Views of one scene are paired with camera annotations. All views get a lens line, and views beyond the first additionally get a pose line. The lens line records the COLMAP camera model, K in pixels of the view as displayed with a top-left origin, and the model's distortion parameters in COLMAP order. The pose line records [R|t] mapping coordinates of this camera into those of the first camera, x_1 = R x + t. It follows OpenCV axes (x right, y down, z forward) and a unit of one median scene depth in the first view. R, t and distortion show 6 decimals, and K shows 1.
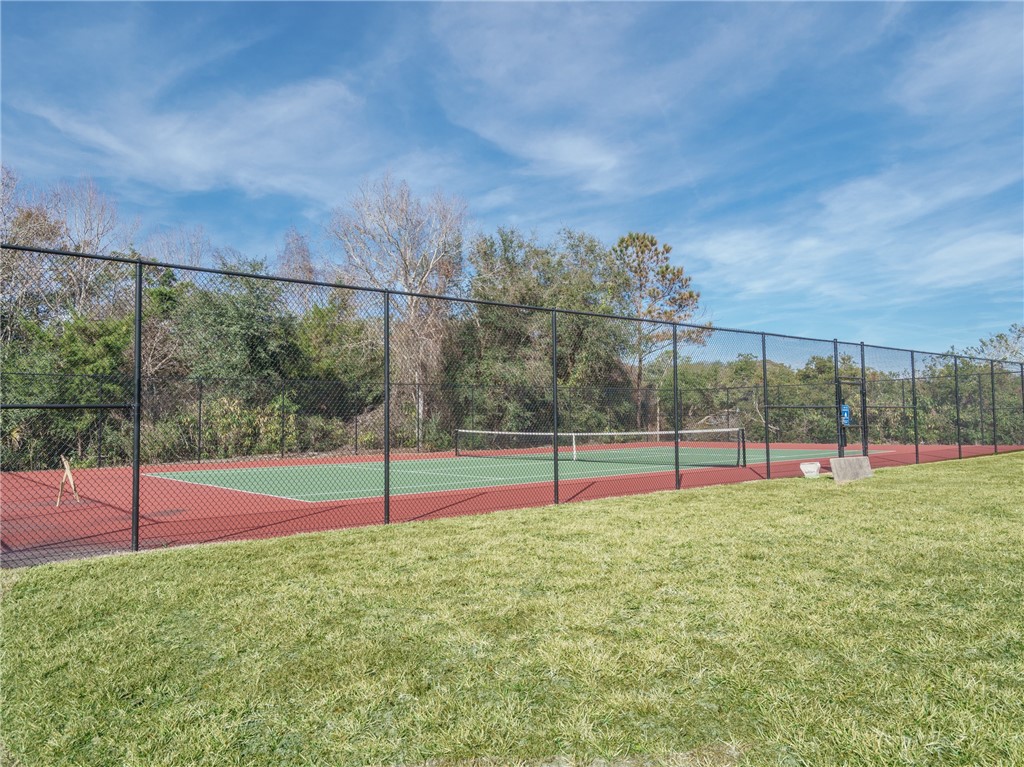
lens RADIAL K [[699.5, 0, 503.5], [0, 699.5, 376.3], [0, 0, 1]] dist [0.012787, -0.005174]
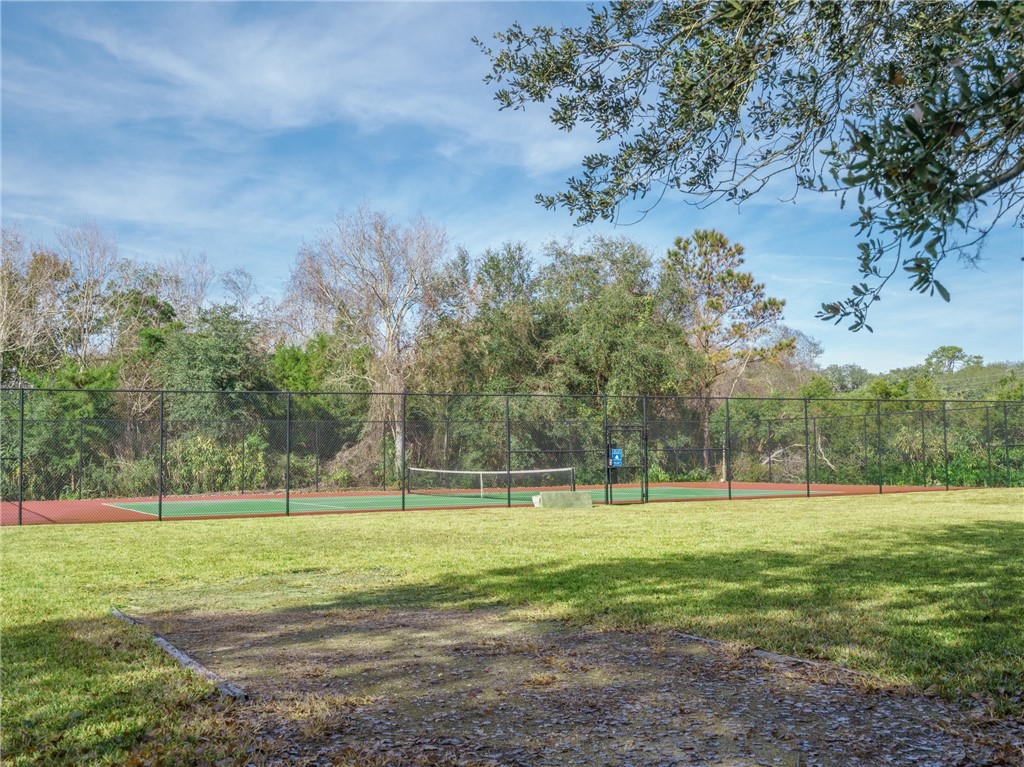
lens RADIAL K [[1063.0, 0, 516.6], [0, 1063.0, 389.0], [0, 0, 1]] dist [0.028599, 0.000000]
pose [[0.977852, -0.009831, -0.209067, 0.247263], [0.010741, 0.999937, 0.003215, -0.025065], [0.209022, -0.005389, 0.977896, -0.287532]]
